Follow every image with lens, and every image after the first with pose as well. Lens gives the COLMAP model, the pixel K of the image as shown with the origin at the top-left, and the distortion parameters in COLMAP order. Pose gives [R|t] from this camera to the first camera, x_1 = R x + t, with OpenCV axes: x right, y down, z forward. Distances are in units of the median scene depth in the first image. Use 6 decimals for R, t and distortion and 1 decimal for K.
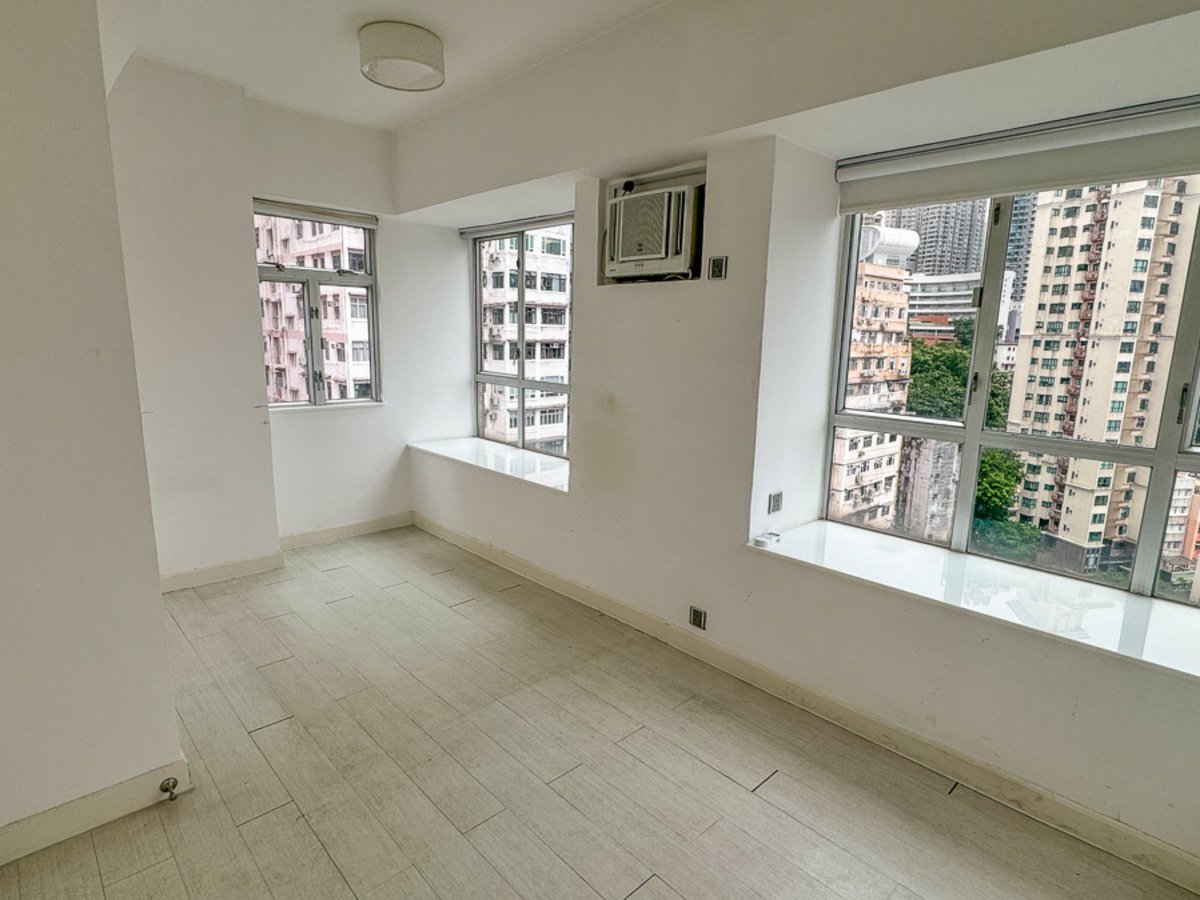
lens RADIAL K [[640.4, 0, 604.5], [0, 640.4, 451.0], [0, 0, 1]] dist [-0.005563, 0.001231]
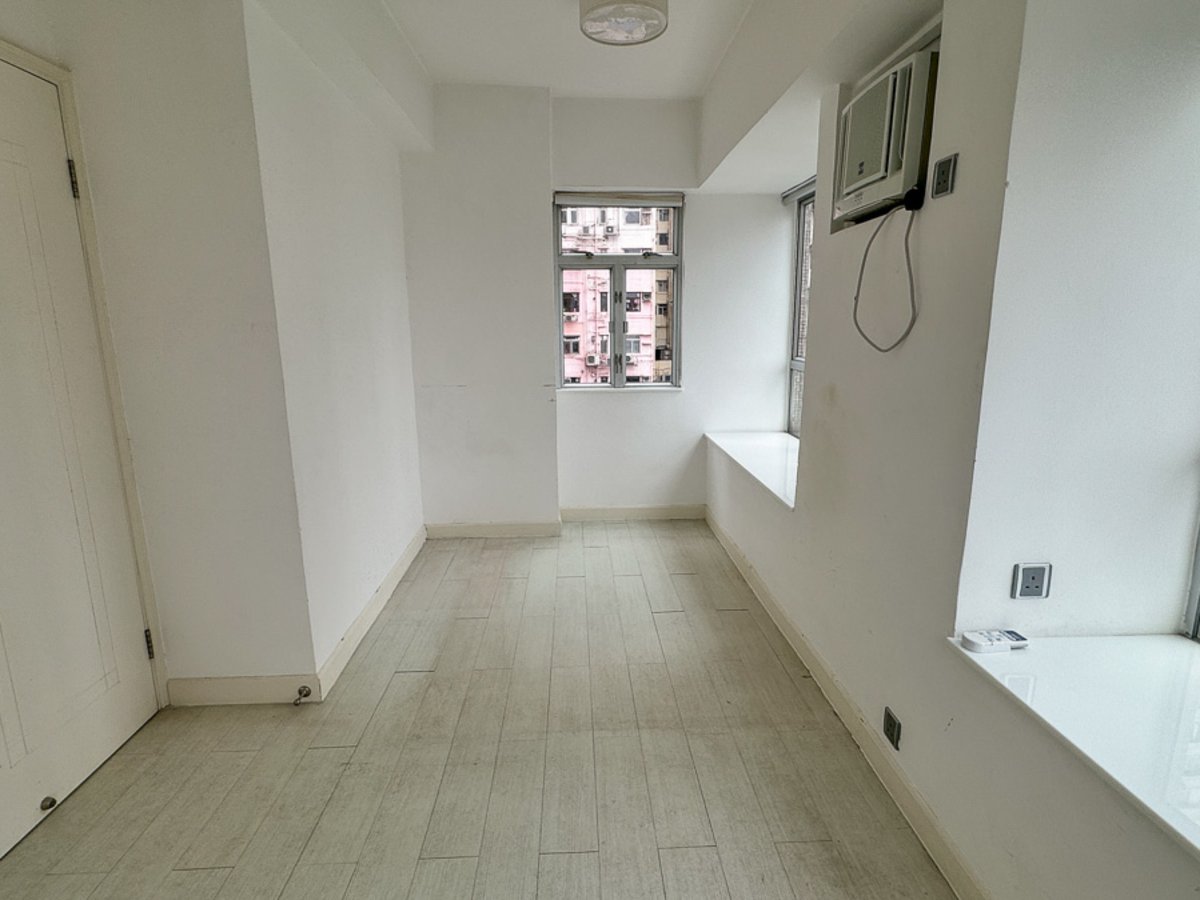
lens RADIAL K [[640.4, 0, 602.9], [0, 640.4, 450.5], [0, 0, 1]] dist [-0.005563, 0.001231]
pose [[0.750976, 0.102438, -0.652335, 0.265995], [-0.096538, 0.994311, 0.045003, -0.017910], [0.653234, 0.029179, 0.756593, 0.254395]]
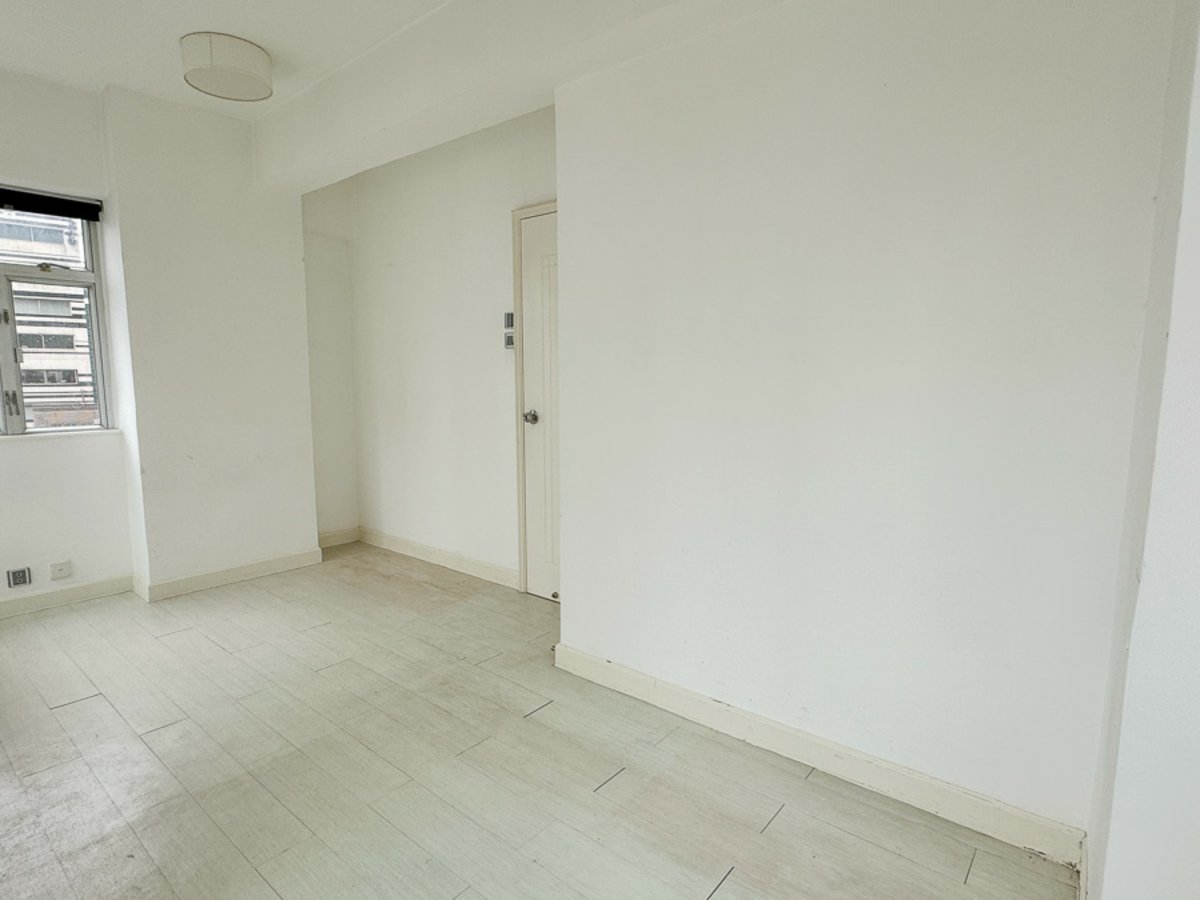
lens RADIAL K [[640.4, 0, 601.4], [0, 640.4, 450.6], [0, 0, 1]] dist [-0.005563, 0.001231]
pose [[-0.992868, -0.014441, -0.118338, -0.334782], [-0.048894, 0.954637, 0.293730, -0.181366], [0.108728, 0.297422, -0.948535, 1.257681]]
